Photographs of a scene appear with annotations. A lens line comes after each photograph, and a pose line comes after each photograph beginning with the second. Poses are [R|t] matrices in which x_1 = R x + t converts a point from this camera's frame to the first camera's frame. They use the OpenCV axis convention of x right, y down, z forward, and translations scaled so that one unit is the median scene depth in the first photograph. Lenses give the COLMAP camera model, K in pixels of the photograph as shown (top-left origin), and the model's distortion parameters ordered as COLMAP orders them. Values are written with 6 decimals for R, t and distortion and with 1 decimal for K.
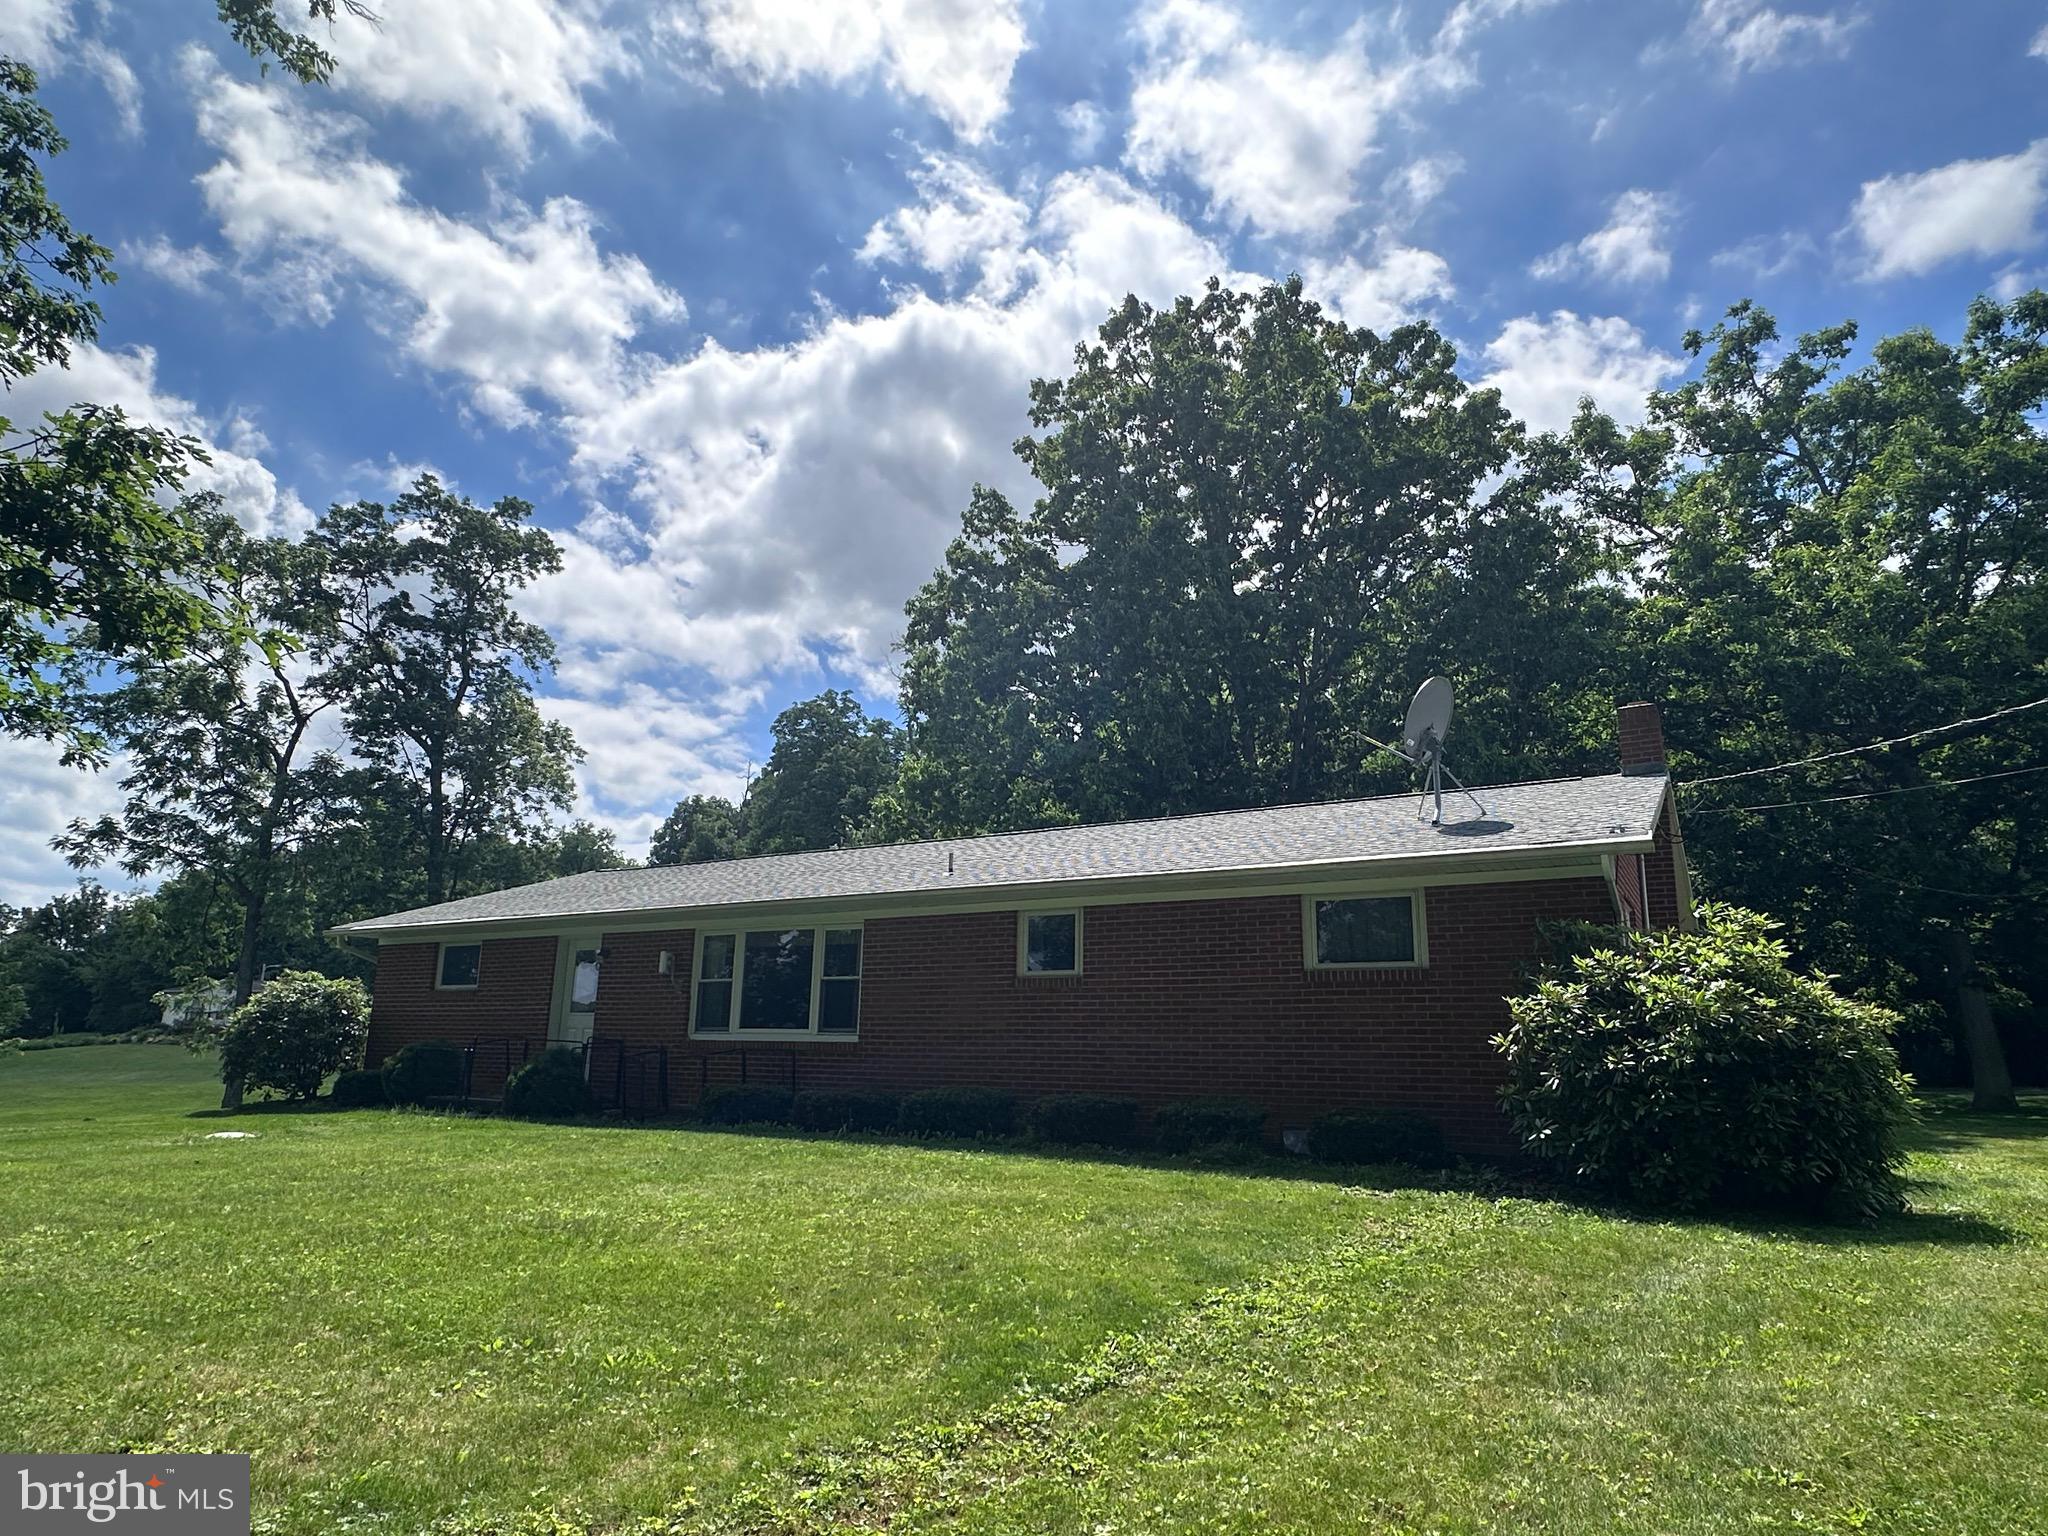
lens RADIAL K [[1180.5, 0, 1033.0], [0, 1180.5, 772.9], [0, 0, 1]] dist [0.000242, 0.000557]
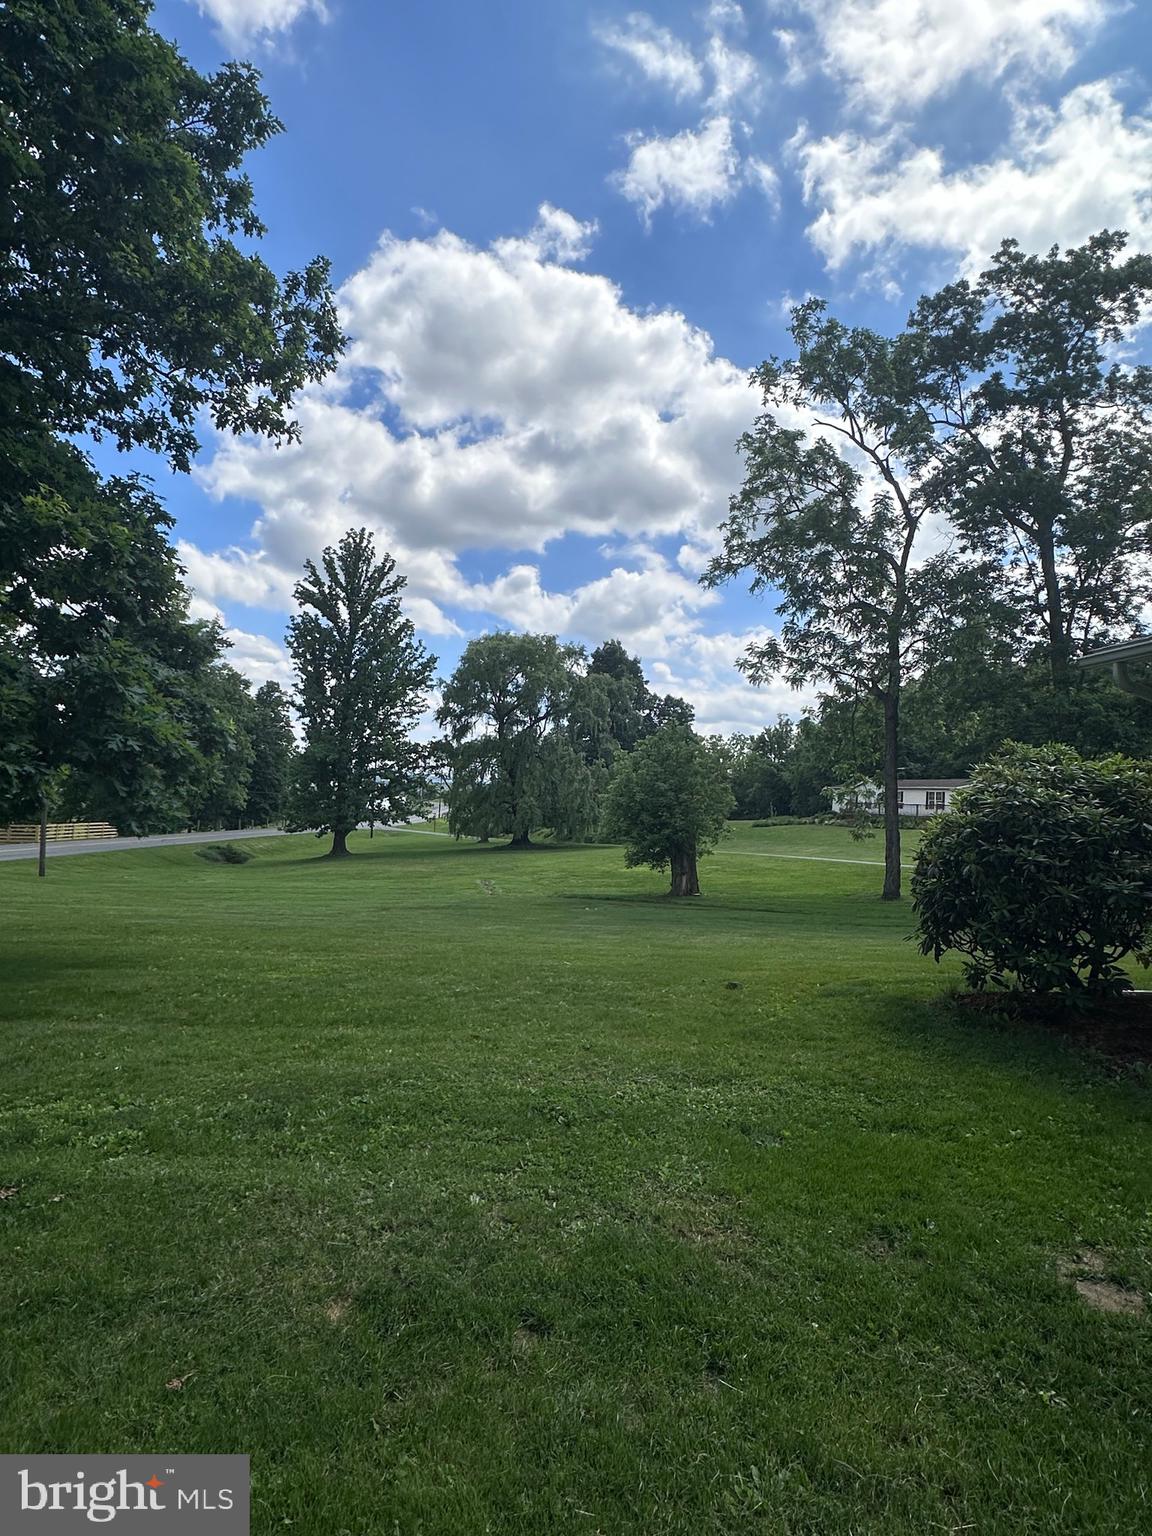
lens RADIAL K [[885.3, 0, 579.7], [0, 885.3, 767.6], [0, 0, 1]] dist [0.000242, 0.000557]
pose [[0.617892, -0.014097, -0.786136, -0.203446], [0.137935, 0.986277, 0.090730, 0.053449], [0.774069, -0.164497, 0.611357, 0.282389]]
